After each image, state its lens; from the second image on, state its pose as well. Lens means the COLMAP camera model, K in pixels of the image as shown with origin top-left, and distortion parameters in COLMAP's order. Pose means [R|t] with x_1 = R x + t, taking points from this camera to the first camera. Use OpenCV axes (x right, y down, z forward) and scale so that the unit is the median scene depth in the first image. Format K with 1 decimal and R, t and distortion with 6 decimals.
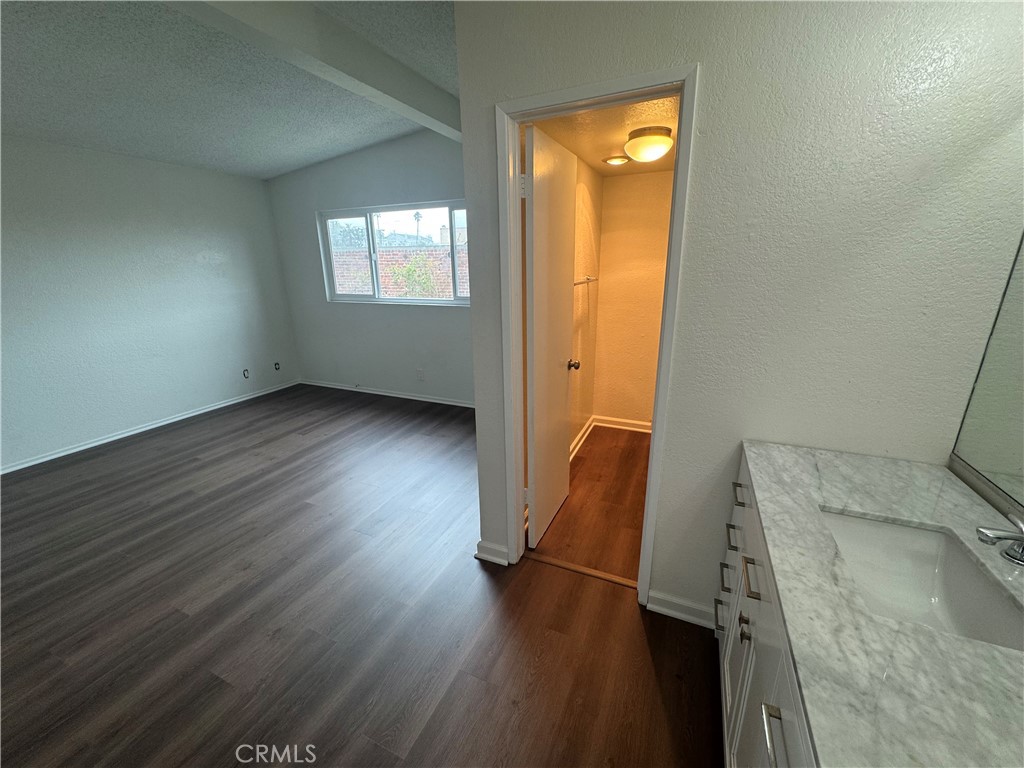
lens RADIAL K [[408.5, 0, 513.0], [0, 408.5, 384.6], [0, 0, 1]] dist [0.001876, 0.000257]
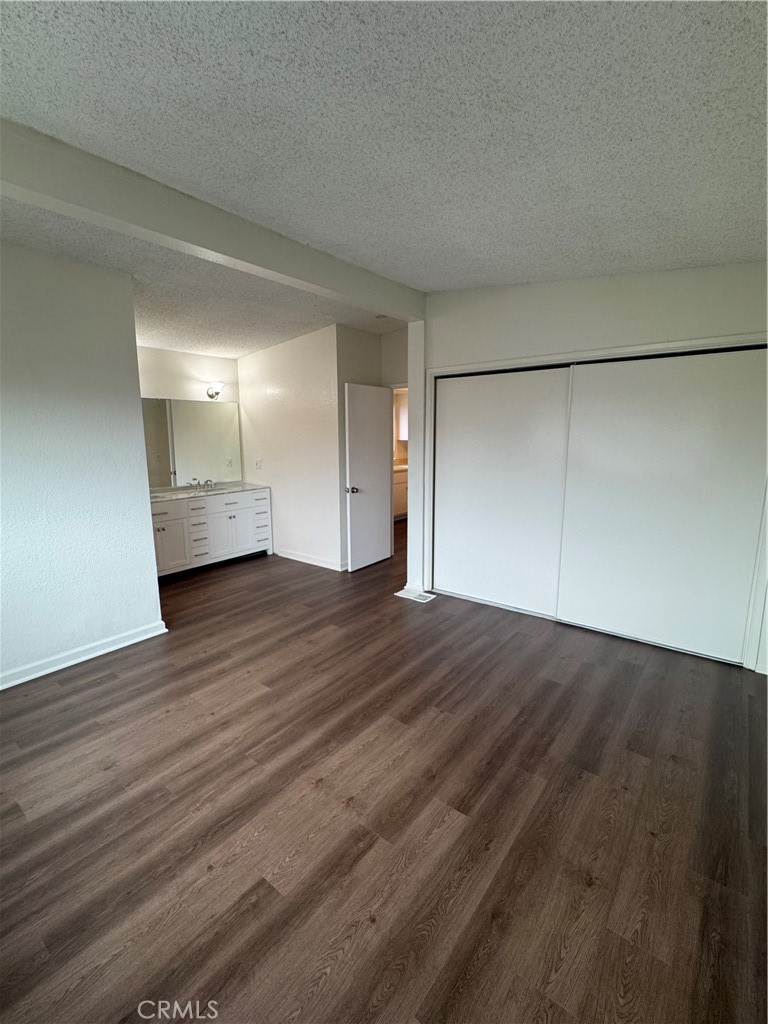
lens RADIAL K [[443.1, 0, 382.9], [0, 443.1, 510.3], [0, 0, 1]] dist [-0.000394, -0.000076]
pose [[-0.971265, -0.024216, 0.236767, -0.363122], [0.084358, 0.895199, 0.437610, -0.179396], [-0.222551, 0.445009, -0.867432, 0.603641]]
